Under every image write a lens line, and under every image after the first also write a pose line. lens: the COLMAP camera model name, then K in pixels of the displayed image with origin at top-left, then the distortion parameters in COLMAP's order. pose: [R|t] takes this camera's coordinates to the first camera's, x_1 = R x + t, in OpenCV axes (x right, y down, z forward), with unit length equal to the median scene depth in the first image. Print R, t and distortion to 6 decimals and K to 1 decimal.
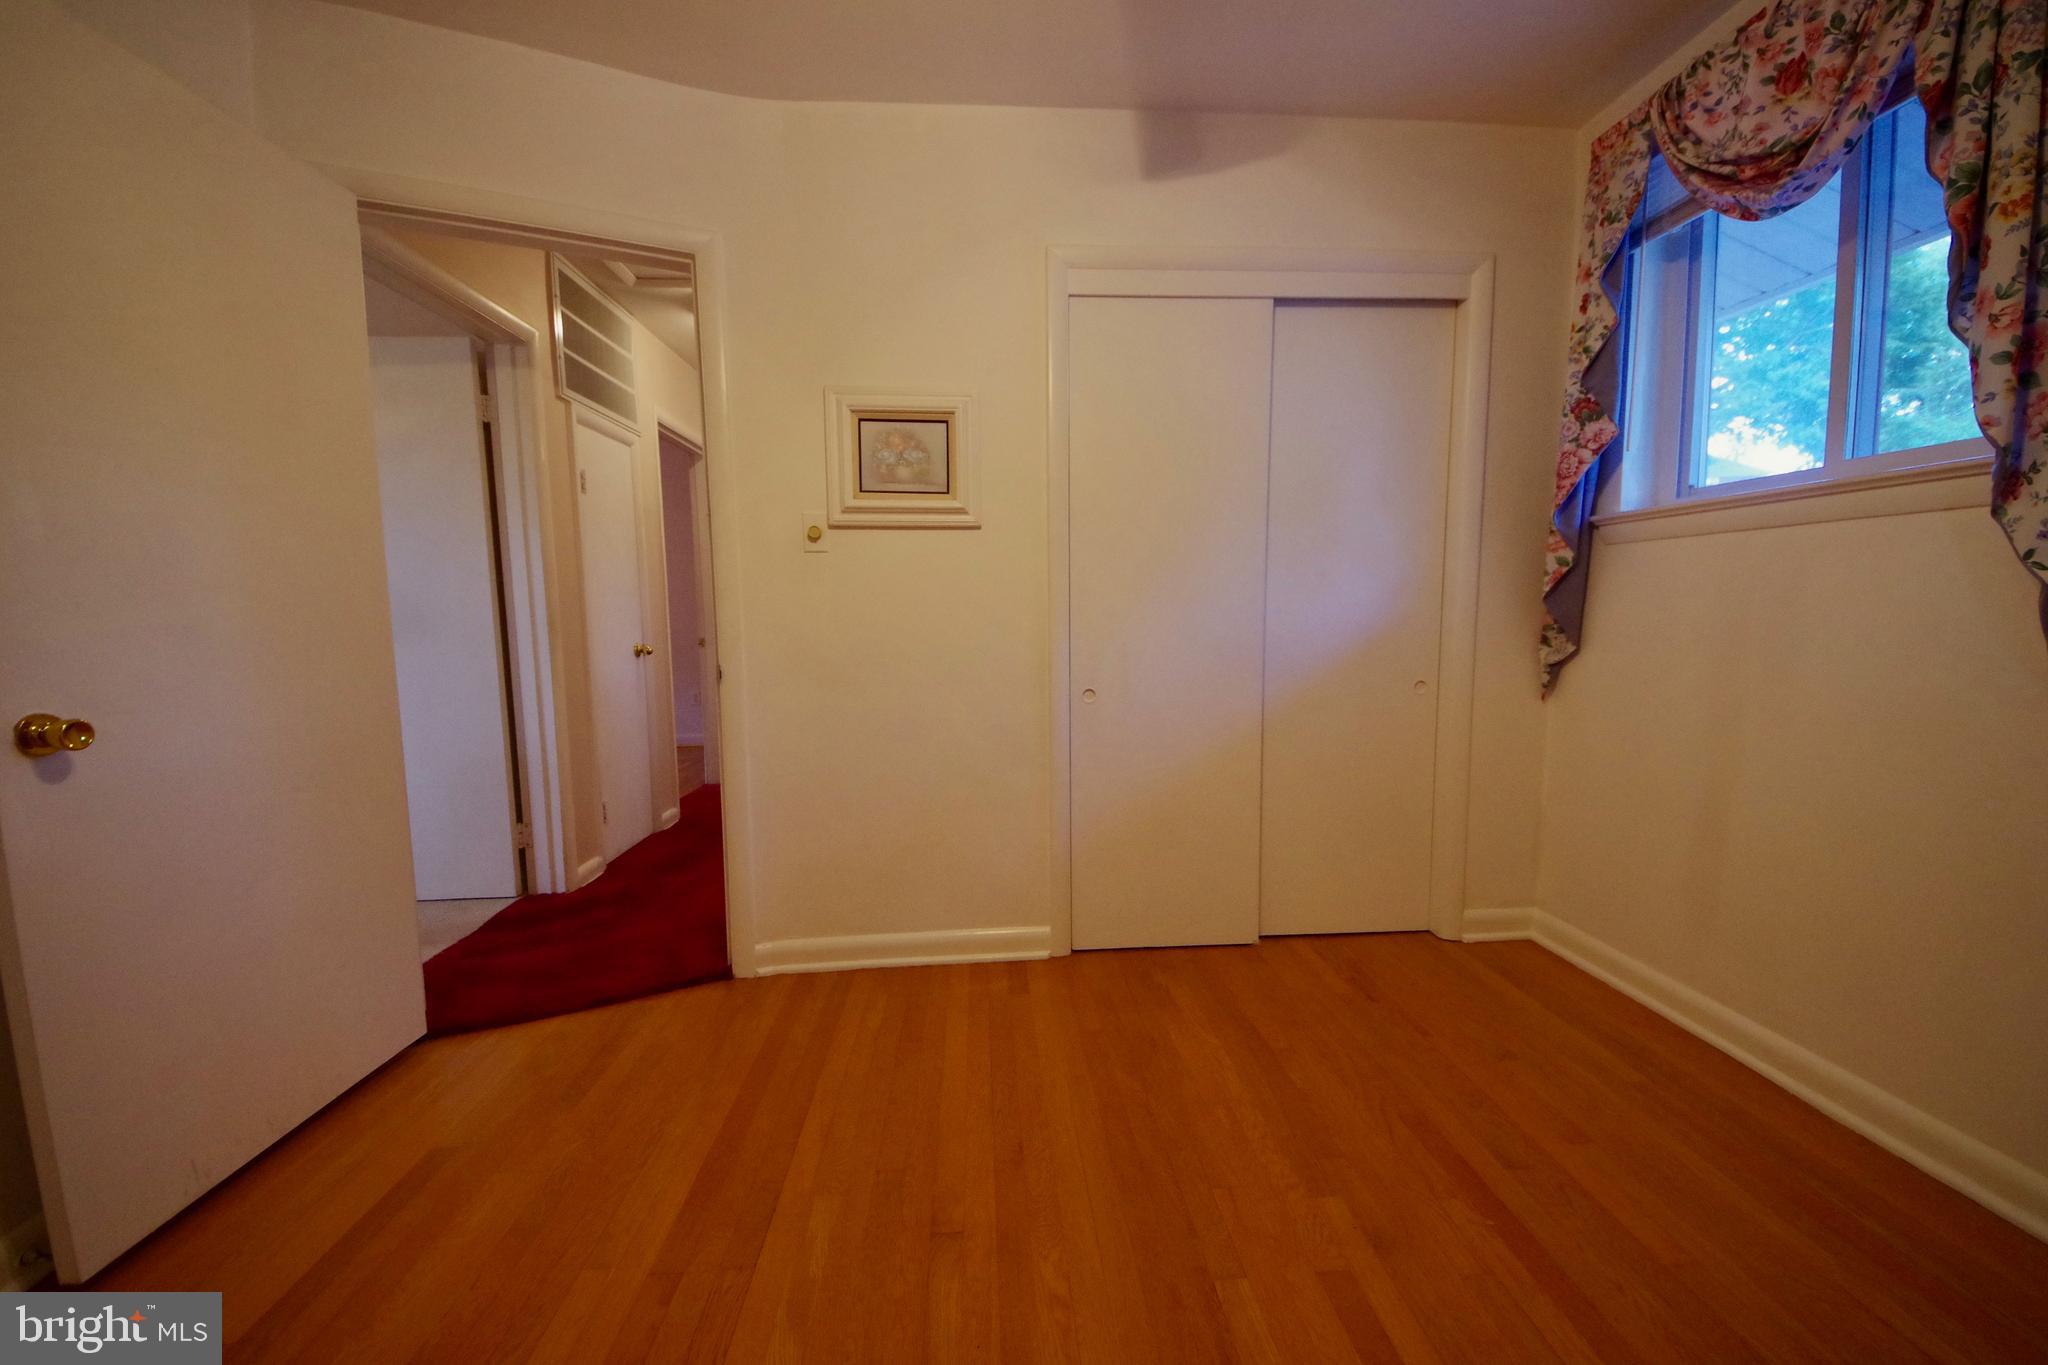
lens RADIAL K [[752.2, 0, 1019.6], [0, 752.2, 690.7], [0, 0, 1]] dist [-0.014492, -0.003725]
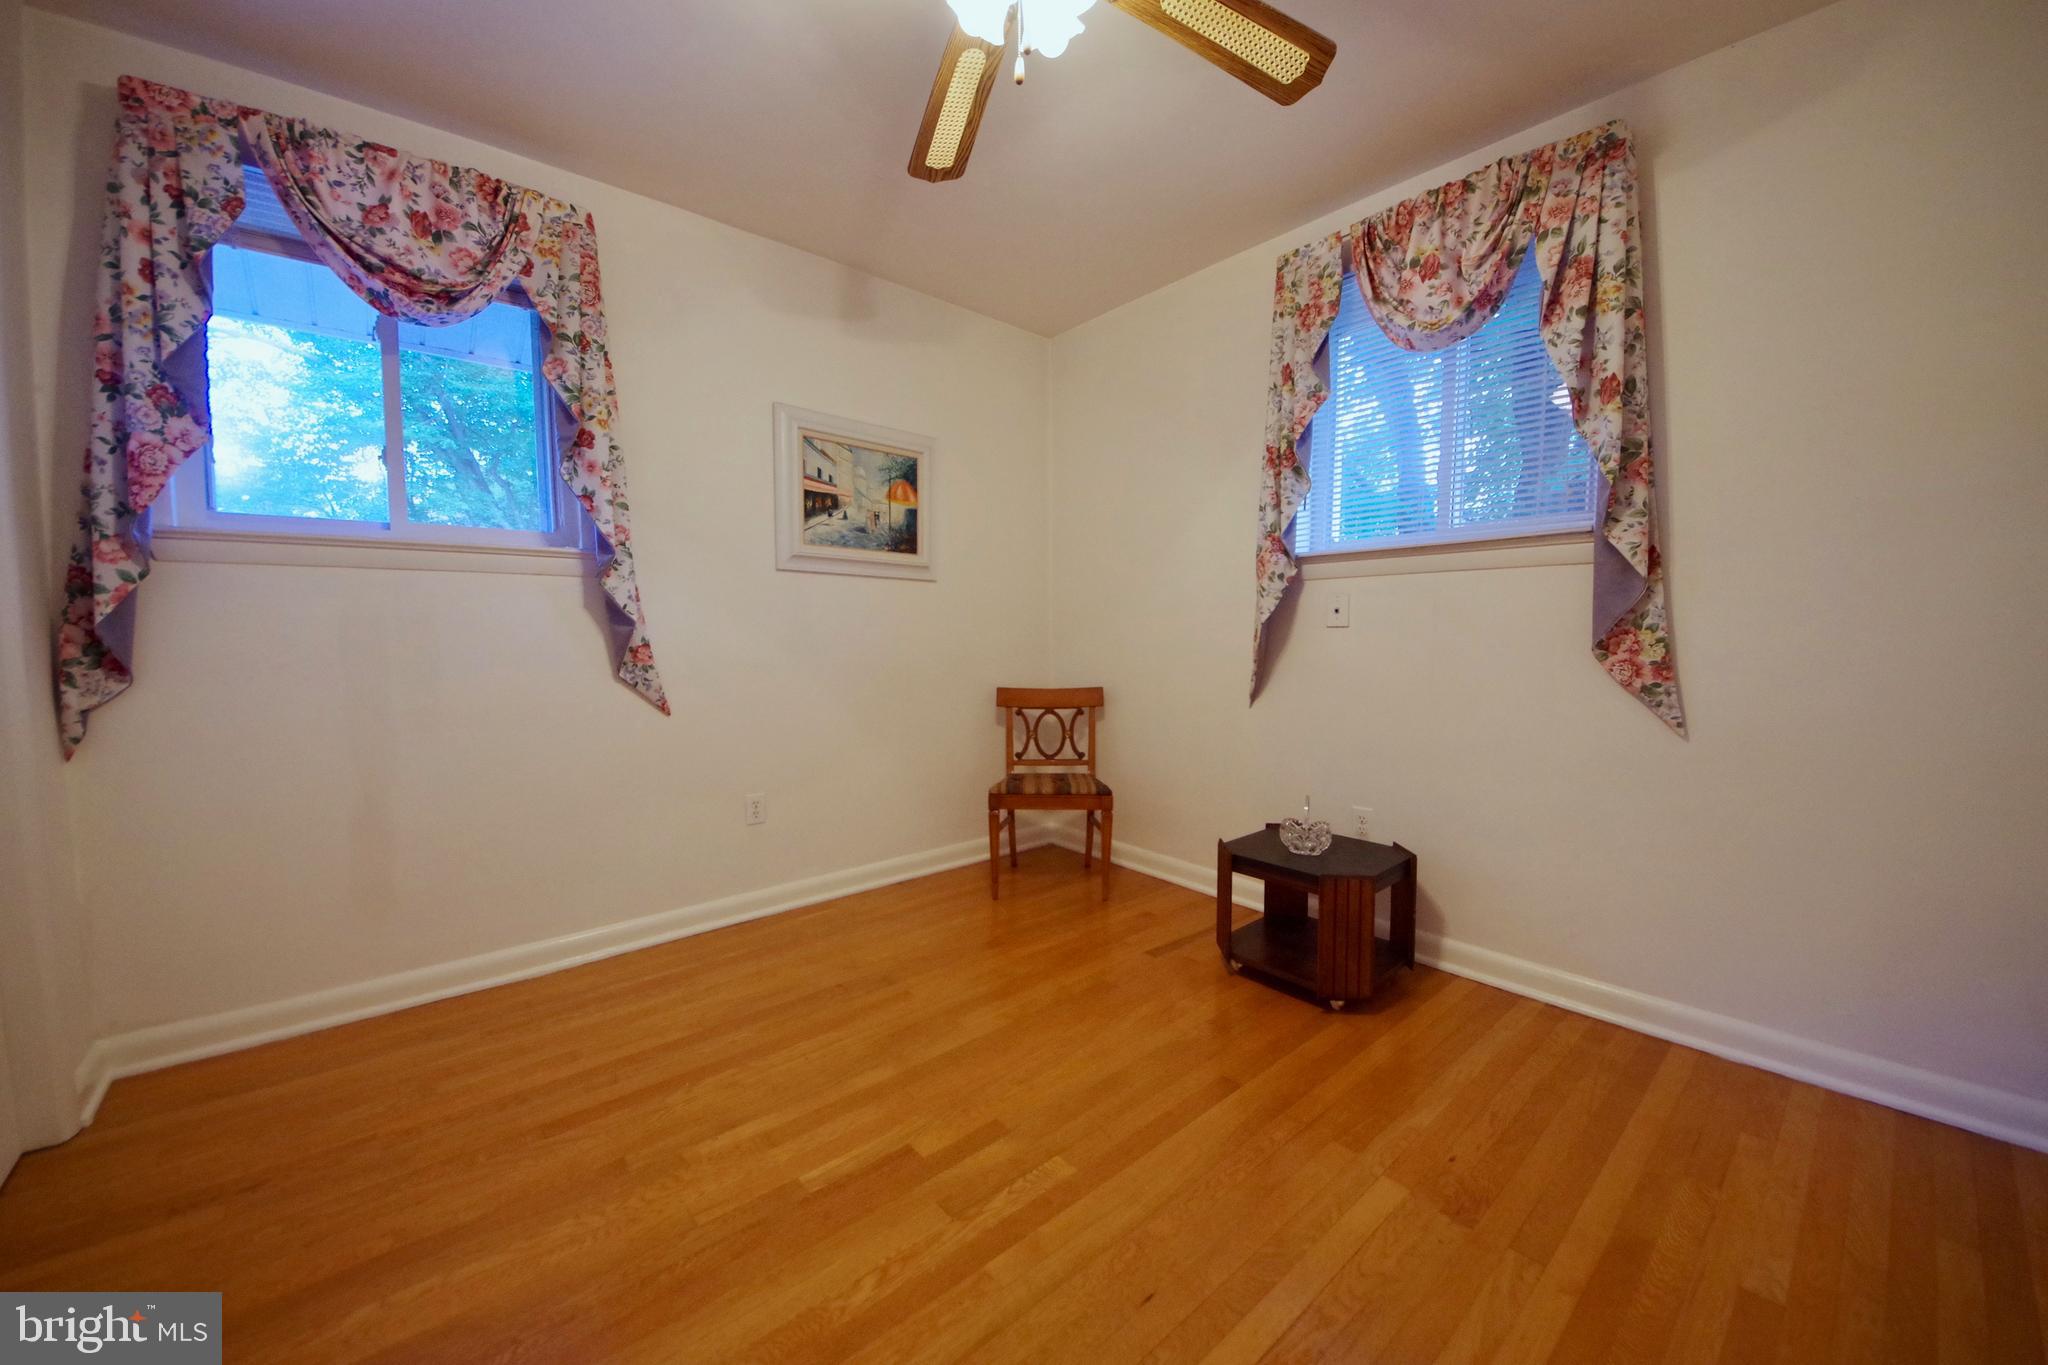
lens RADIAL K [[750.3, 0, 1022.5], [0, 750.3, 684.2], [0, 0, 1]] dist [0.049395, -0.026159]
pose [[-0.608071, -0.047485, 0.792462, -0.530832], [0.091720, 0.987323, 0.129539, -0.084585], [-0.788567, 0.151453, -0.596007, 0.806521]]
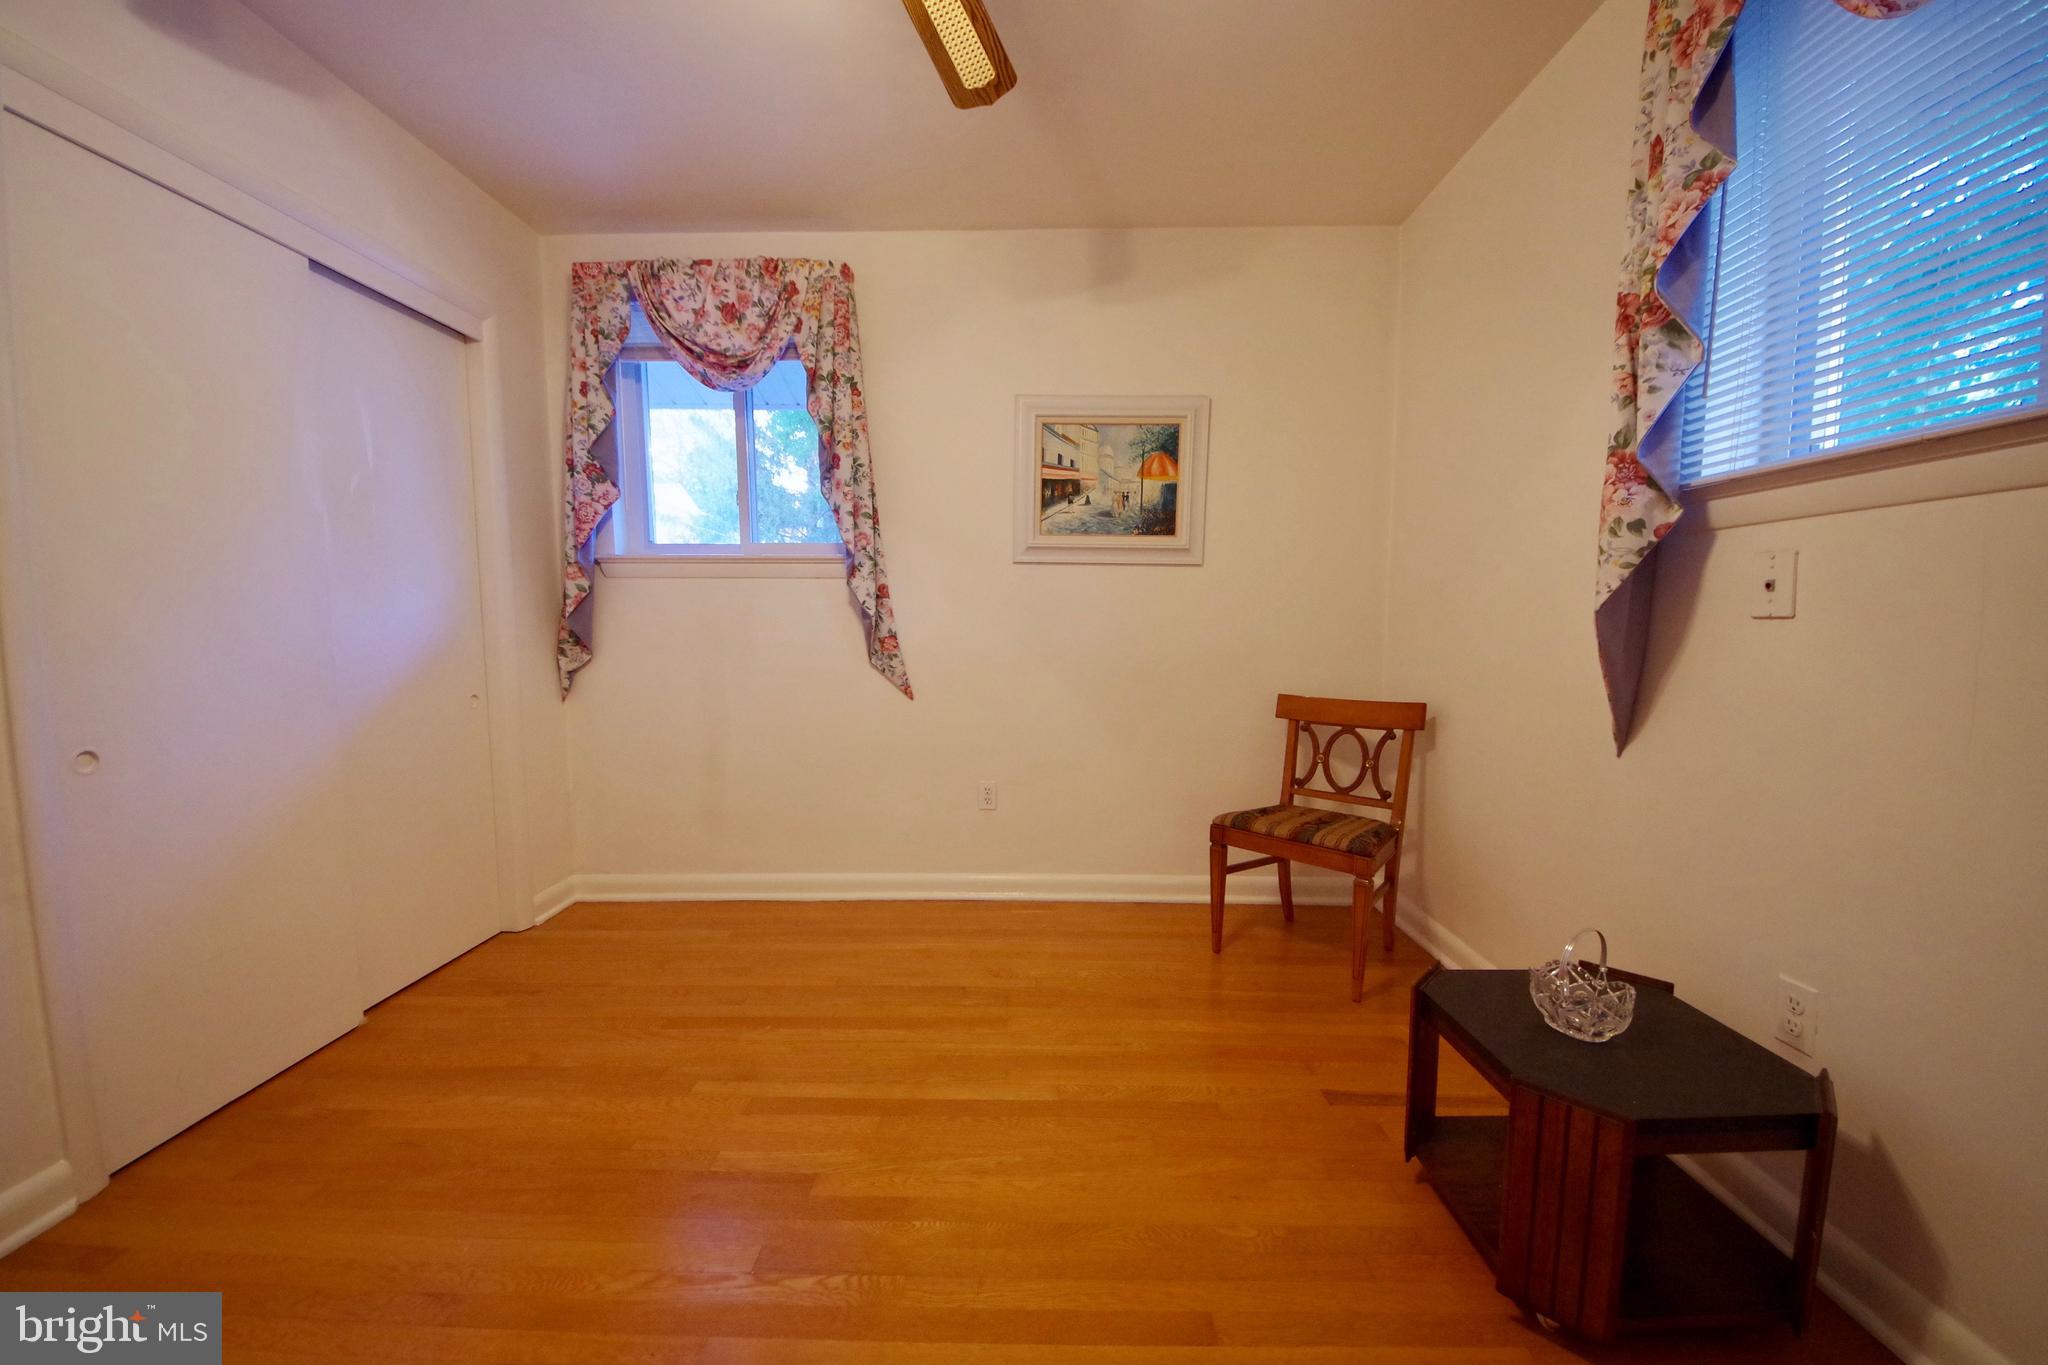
lens RADIAL K [[750.3, 0, 1022.5], [0, 750.3, 684.2], [0, 0, 1]] dist [0.049395, -0.026159]
pose [[0.069052, -0.072381, 0.994984, -0.542993], [0.106142, 0.992236, 0.064814, -0.018357], [-0.991950, 0.101134, 0.076198, 0.195201]]
